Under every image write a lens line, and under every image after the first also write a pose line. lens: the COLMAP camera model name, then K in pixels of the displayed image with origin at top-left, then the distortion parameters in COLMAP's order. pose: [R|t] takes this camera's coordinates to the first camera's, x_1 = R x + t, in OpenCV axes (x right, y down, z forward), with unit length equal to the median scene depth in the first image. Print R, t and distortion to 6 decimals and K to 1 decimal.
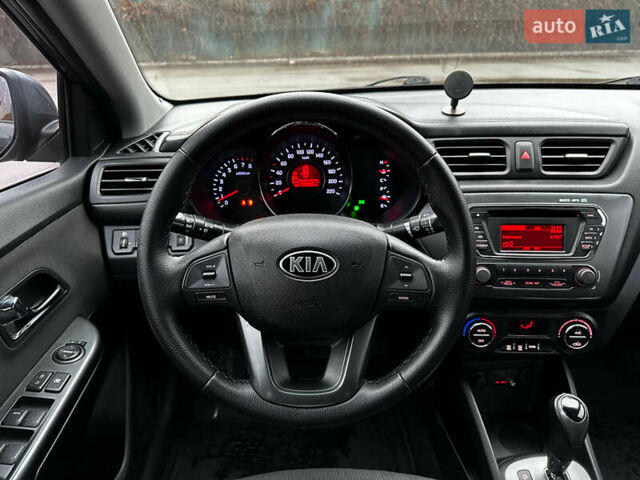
lens RADIAL K [[450.1, 0, 321.3], [0, 450.1, 241.8], [0, 0, 1]] dist [0.025697, -0.025524]
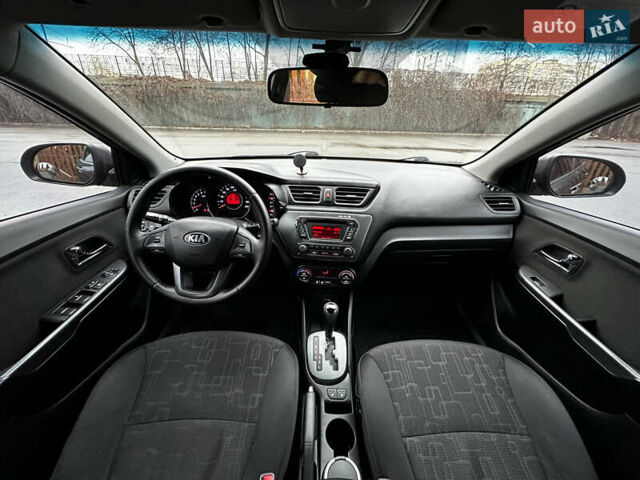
lens RADIAL K [[248.4, 0, 319.1], [0, 248.4, 241.9], [0, 0, 1]] dist [-0.000537, 0.000498]
pose [[0.998807, 0.048341, 0.006904, 0.378551], [-0.048572, 0.998080, 0.038428, -0.008284], [-0.005033, -0.038717, 0.999238, -0.188056]]
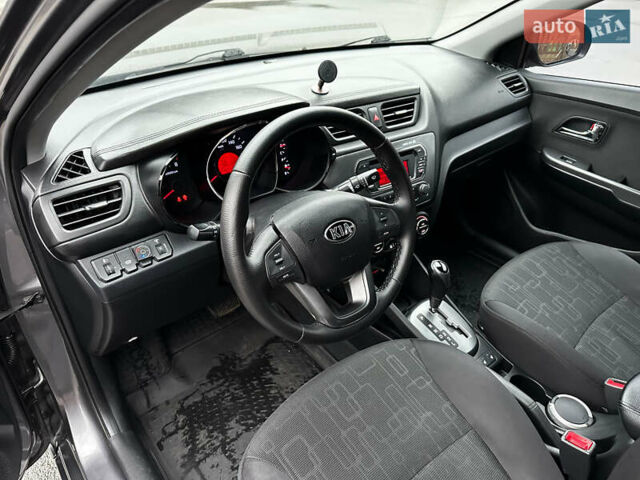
lens RADIAL K [[450.1, 0, 317.5], [0, 450.1, 242.2], [0, 0, 1]] dist [0.025697, -0.025524]
pose [[0.784228, -0.310318, 0.537298, -0.548683], [0.229191, 0.949585, 0.213913, -0.150557], [-0.576591, -0.044613, 0.815814, -0.082439]]
